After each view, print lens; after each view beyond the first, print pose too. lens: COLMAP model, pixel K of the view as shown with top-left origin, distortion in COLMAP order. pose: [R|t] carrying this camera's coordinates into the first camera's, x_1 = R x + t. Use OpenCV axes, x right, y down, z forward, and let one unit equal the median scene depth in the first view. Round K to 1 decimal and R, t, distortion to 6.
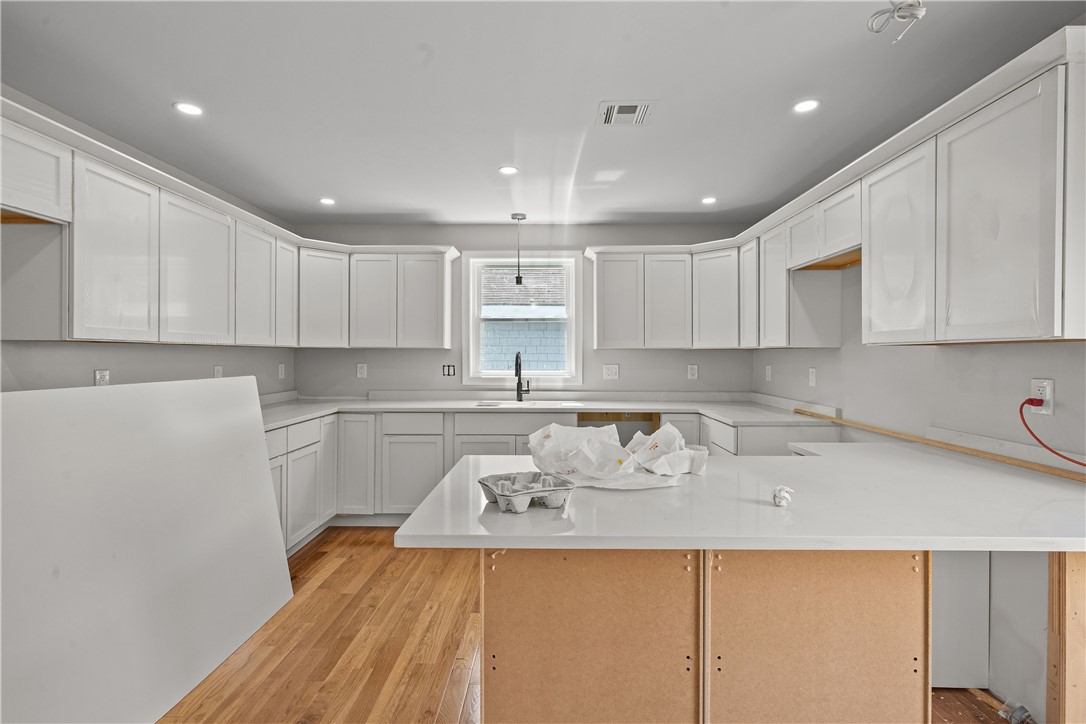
lens RADIAL K [[520.9, 0, 547.6], [0, 520.9, 358.0], [0, 0, 1]] dist [0.000089, 0.001135]
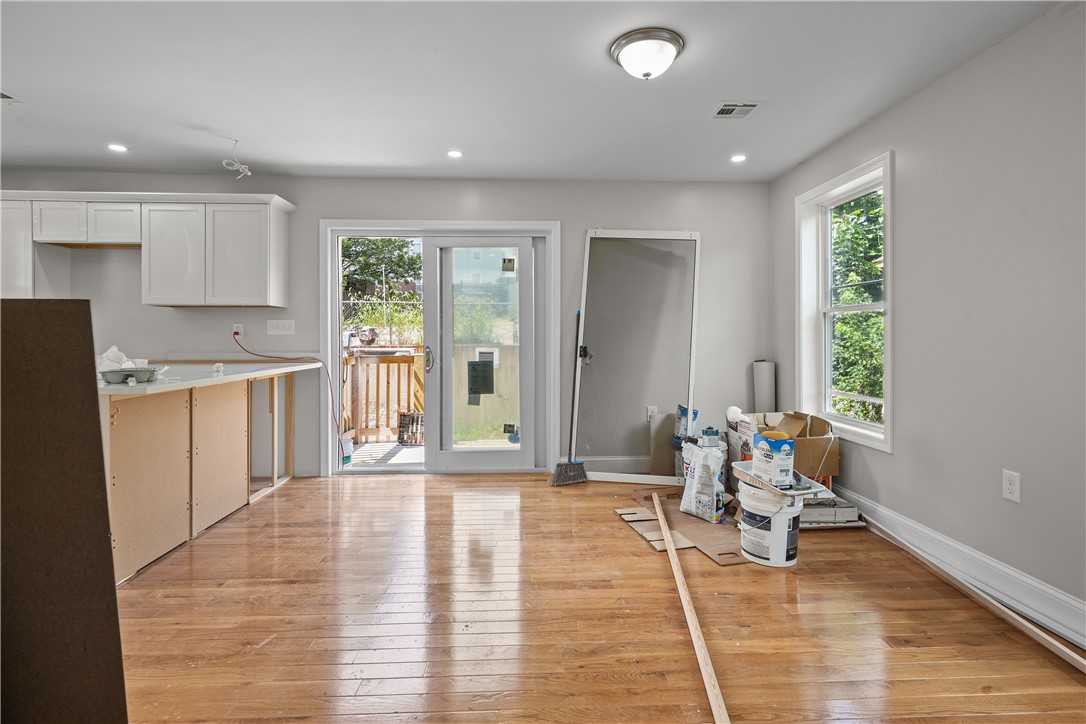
lens RADIAL K [[534.0, 0, 543.7], [0, 534.0, 336.8], [0, 0, 1]] dist [0.000642, 0.001602]
pose [[-0.054106, -0.003144, 0.998530, -0.684358], [0.006541, 0.999972, 0.003503, 0.046425], [-0.998514, 0.006721, -0.054083, -0.100880]]
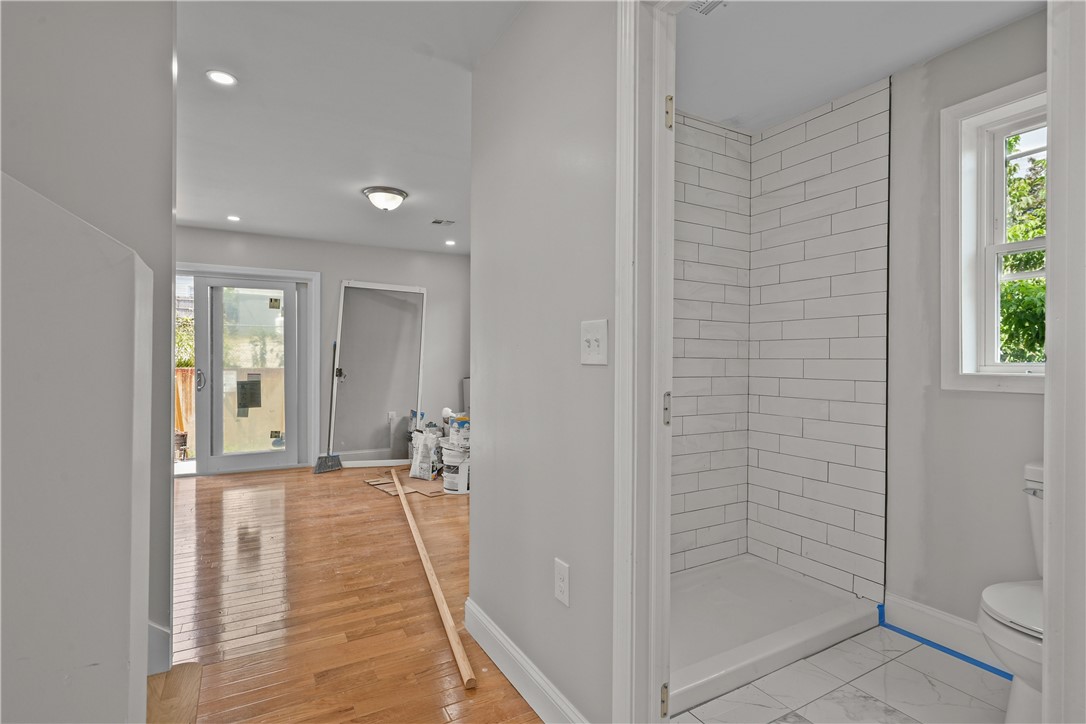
lens RADIAL K [[533.5, 0, 544.9], [0, 533.5, 363.1], [0, 0, 1]] dist [-0.002908, -0.000108]
pose [[-0.497695, -0.010353, 0.867290, -1.133793], [0.000882, 0.999922, 0.012443, 0.038461], [-0.867351, 0.006957, -0.497648, -0.005263]]
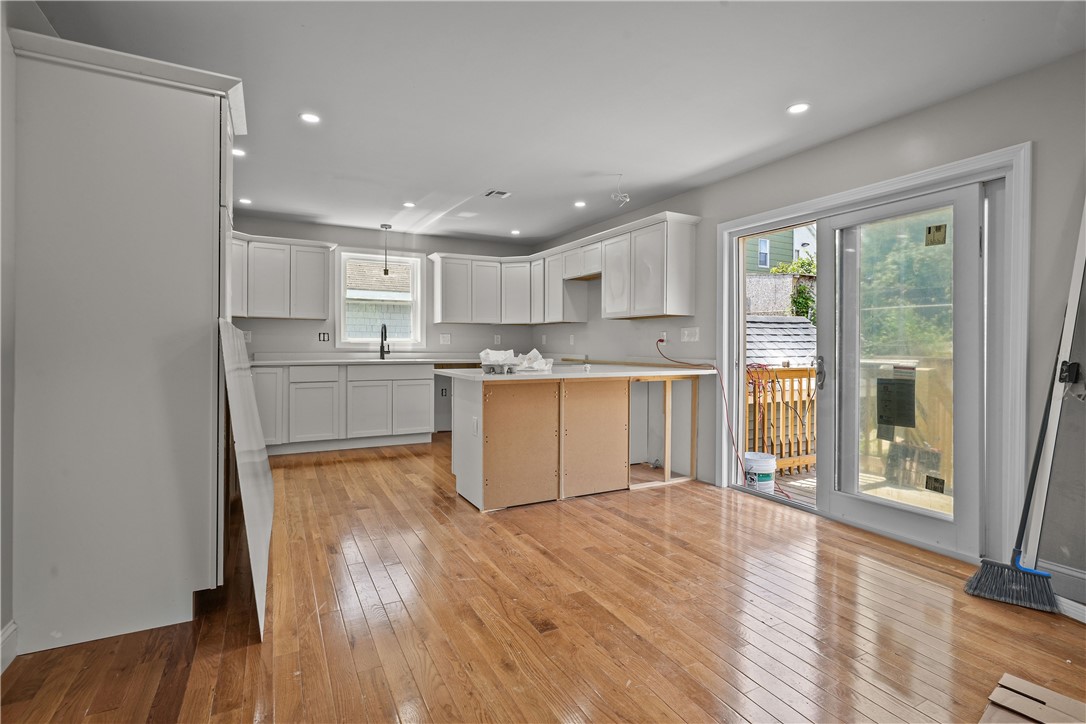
lens RADIAL K [[527.4, 0, 541.7], [0, 527.4, 345.6], [0, 0, 1]] dist [-0.001734, -0.000060]
pose [[0.881232, 0.002988, 0.472674, -0.381441], [-0.002014, 0.999995, -0.002568, 0.054582], [-0.472679, 0.001312, 0.881233, -0.474477]]
